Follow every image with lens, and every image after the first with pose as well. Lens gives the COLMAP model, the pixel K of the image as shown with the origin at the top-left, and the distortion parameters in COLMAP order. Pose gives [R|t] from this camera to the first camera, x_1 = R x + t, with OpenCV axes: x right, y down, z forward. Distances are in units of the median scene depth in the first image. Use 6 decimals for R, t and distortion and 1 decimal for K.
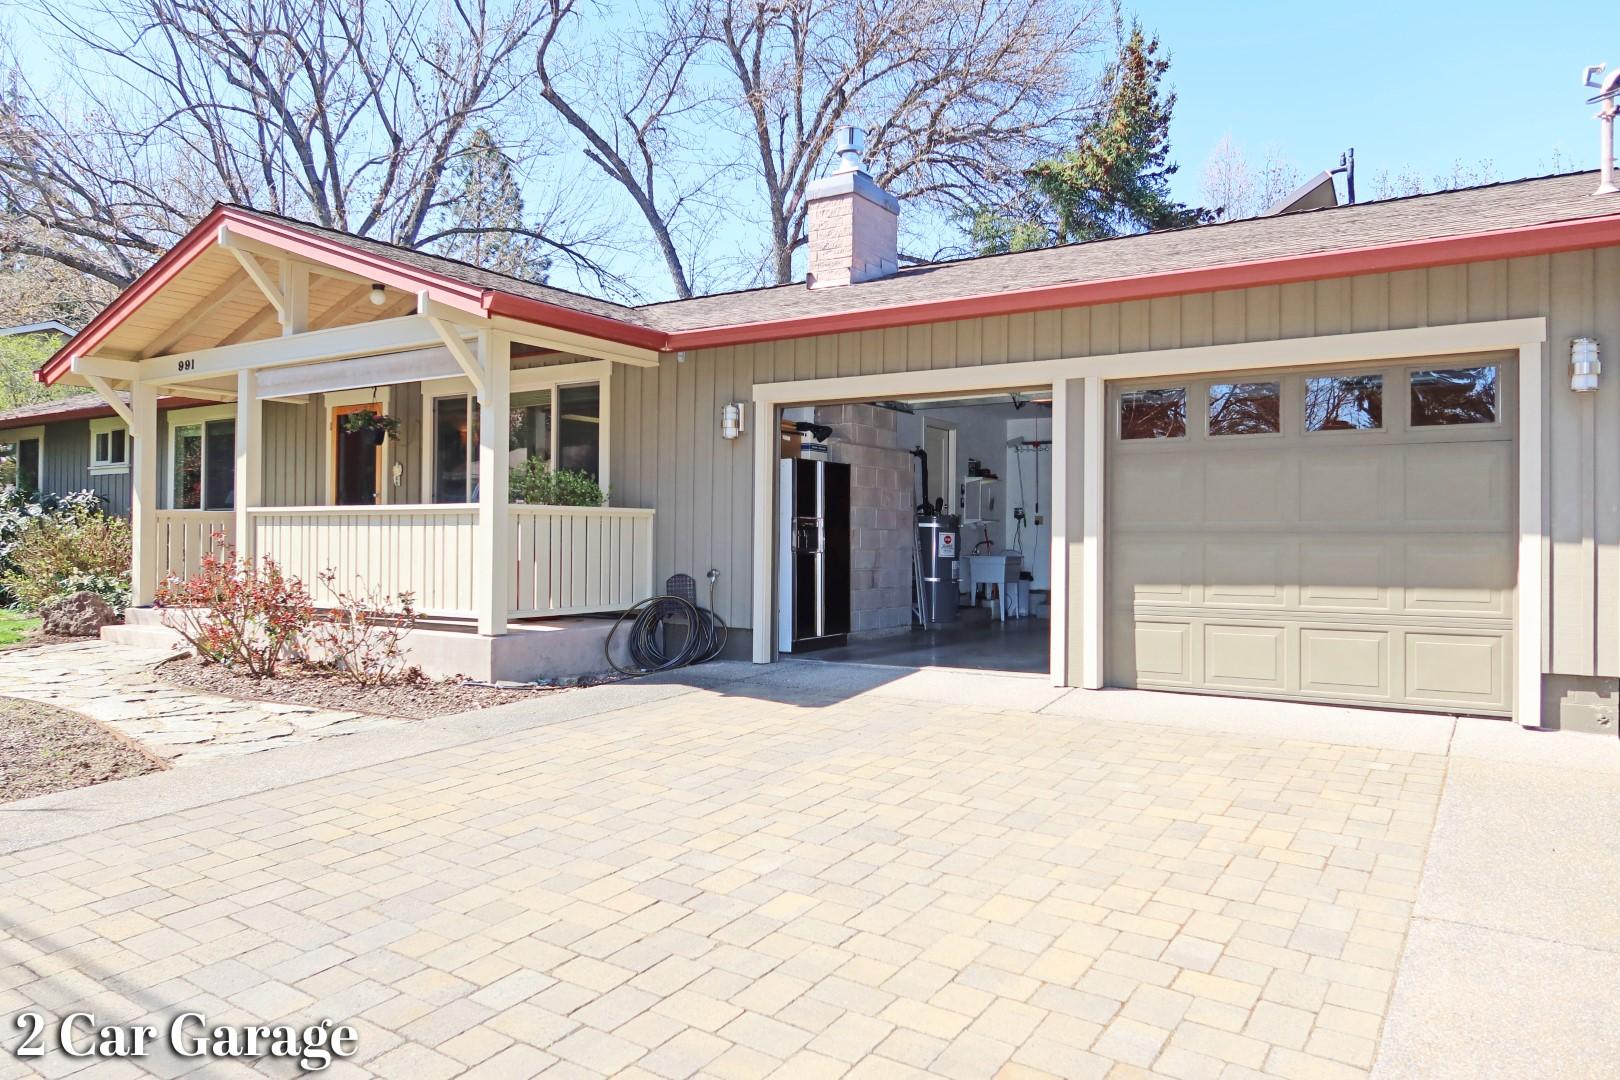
lens RADIAL K [[1104.3, 0, 804.9], [0, 1104.3, 541.7], [0, 0, 1]] dist [-0.029983, 0.005689]
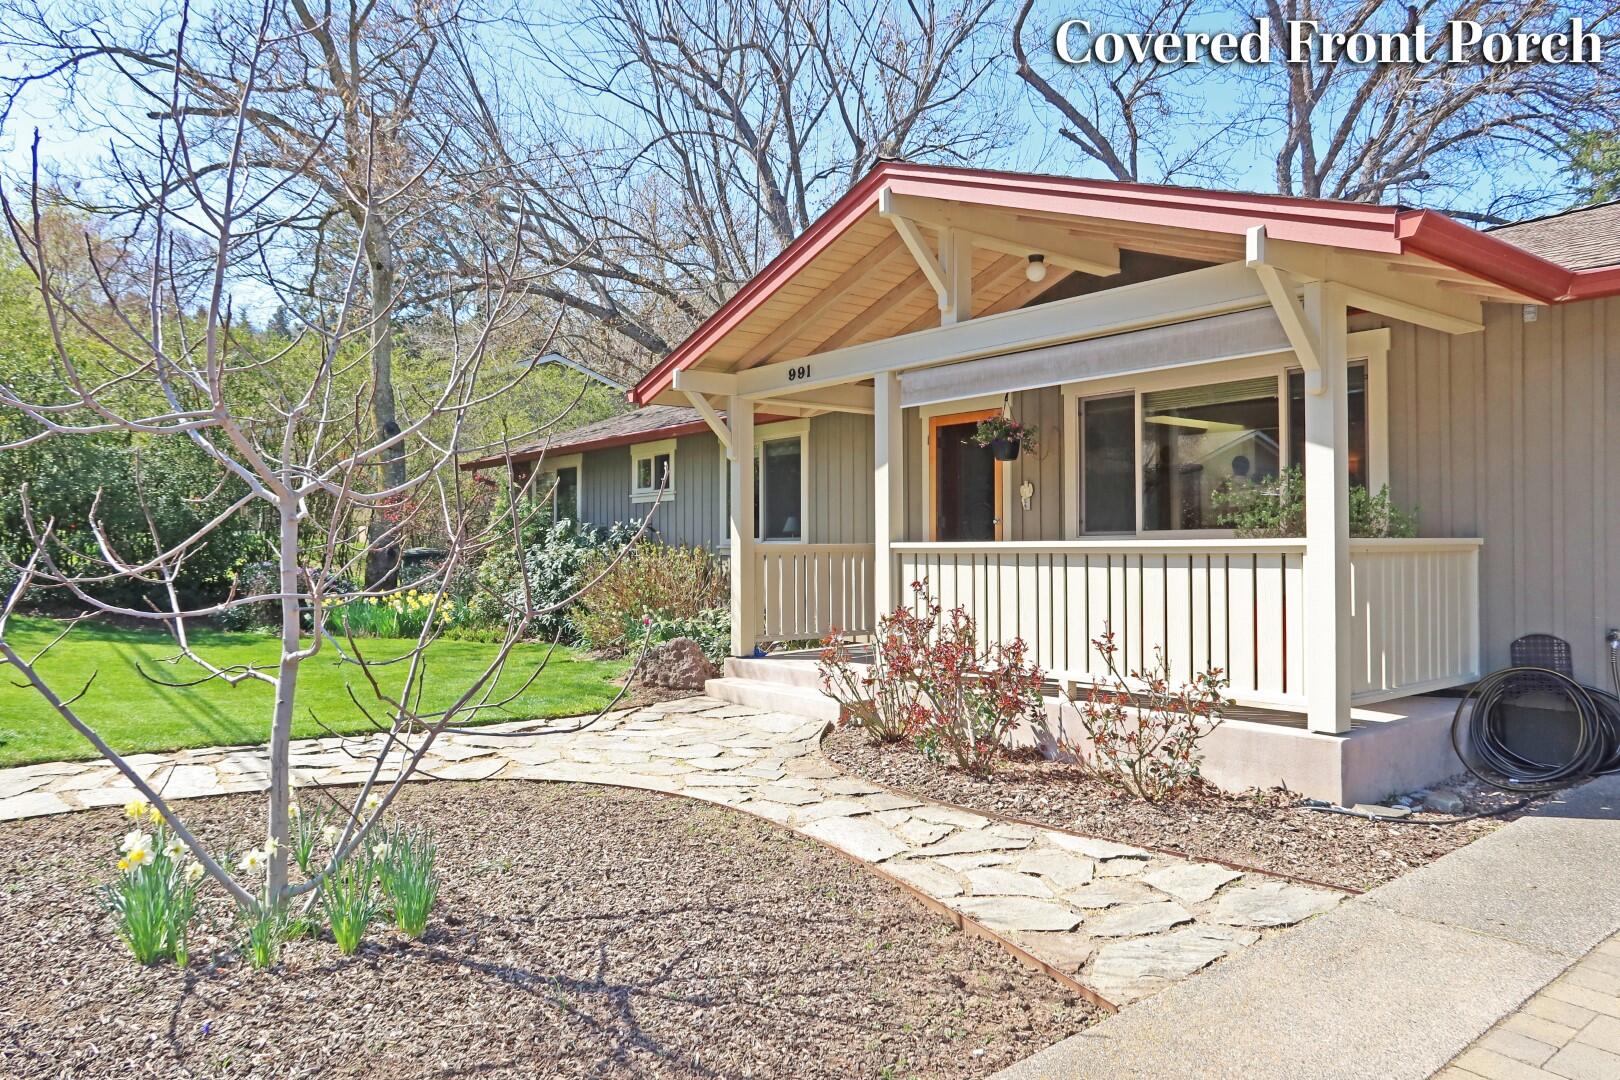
lens RADIAL K [[1104.3, 0, 816.3], [0, 1104.3, 539.8], [0, 0, 1]] dist [-0.029983, 0.005689]
pose [[0.947848, -0.014413, -0.318398, -0.275950], [0.011350, 0.999870, -0.011472, -0.022392], [0.318522, 0.007260, 0.947888, 0.193001]]
